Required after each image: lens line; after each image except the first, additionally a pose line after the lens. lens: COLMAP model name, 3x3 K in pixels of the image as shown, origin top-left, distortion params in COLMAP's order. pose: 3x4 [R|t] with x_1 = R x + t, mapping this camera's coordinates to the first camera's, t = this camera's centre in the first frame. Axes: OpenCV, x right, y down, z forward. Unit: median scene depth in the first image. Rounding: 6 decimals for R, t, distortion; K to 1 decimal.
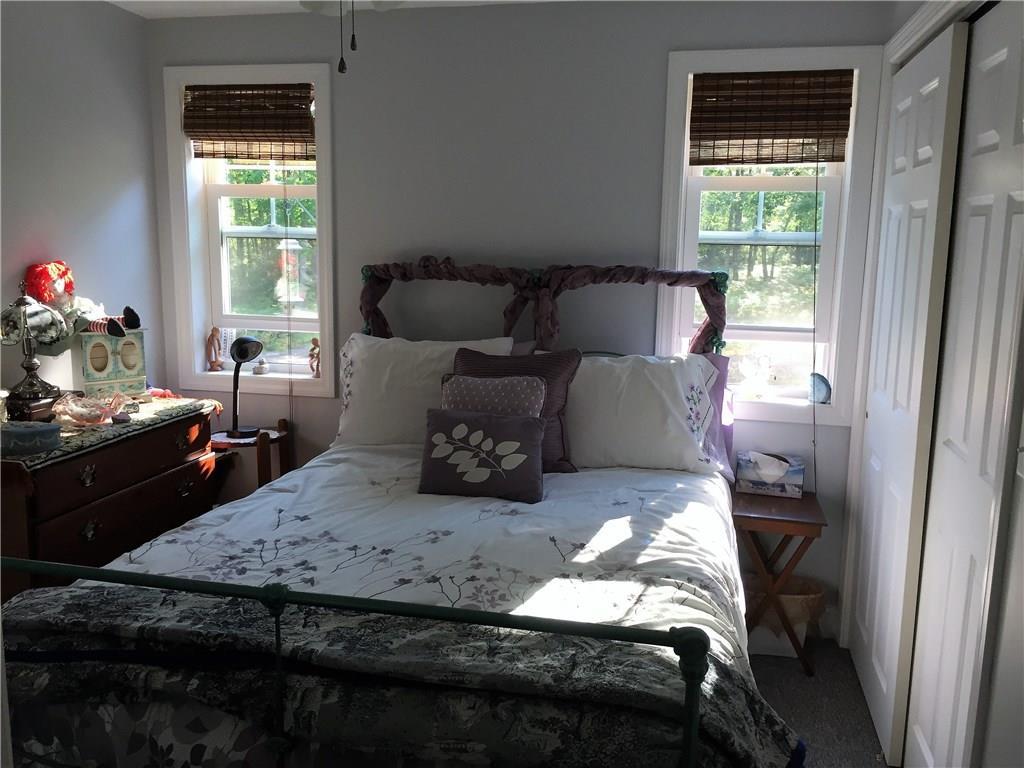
lens RADIAL K [[873.0, 0, 512.5], [0, 873.0, 370.4], [0, 0, 1]] dist [0.066187, -0.082894]
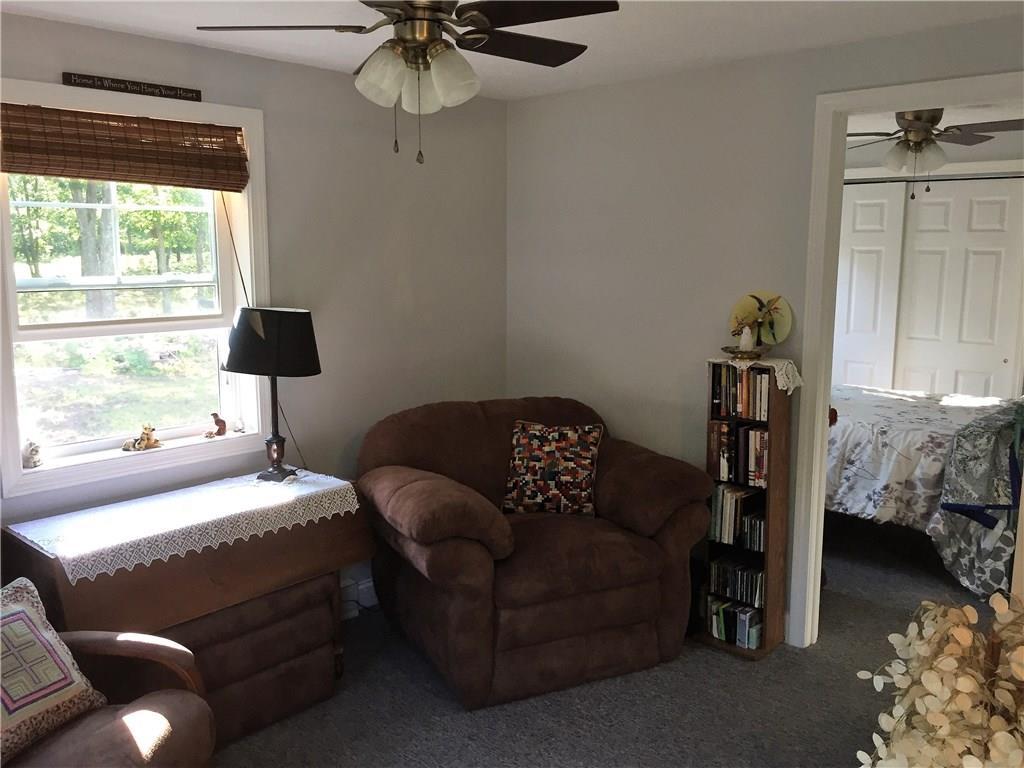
lens RADIAL K [[873.0, 0, 512.5], [0, 873.0, 370.4], [0, 0, 1]] dist [0.066187, -0.082894]
pose [[0.513460, -0.141127, 0.846429, -2.086759], [0.138618, 0.987070, 0.080488, -0.175041], [-0.846843, 0.076003, 0.526384, 0.533143]]
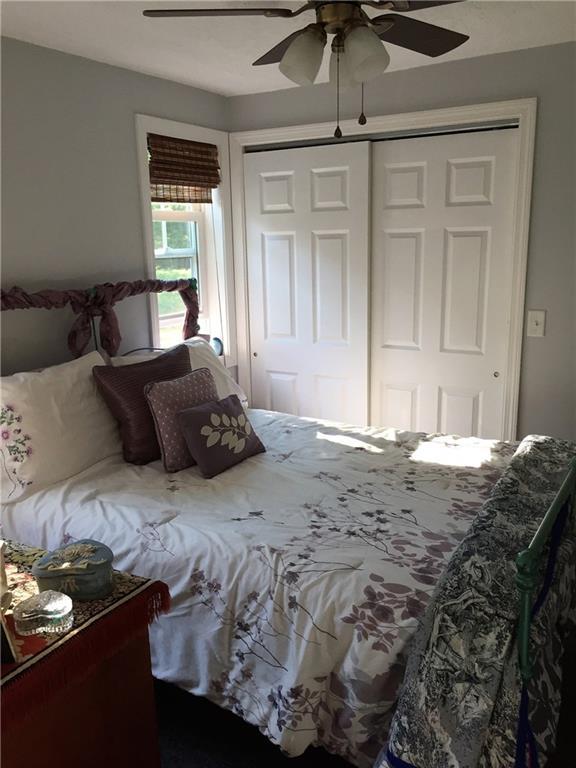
lens RADIAL K [[654.7, 0, 288.0], [0, 654.7, 384.0], [0, 0, 1]] dist [0.066187, -0.082894]
pose [[0.323249, -0.230313, 0.917859, -0.891020], [0.174233, 0.967835, 0.181492, -0.133926], [-0.930136, 0.101254, 0.352980, 0.577662]]
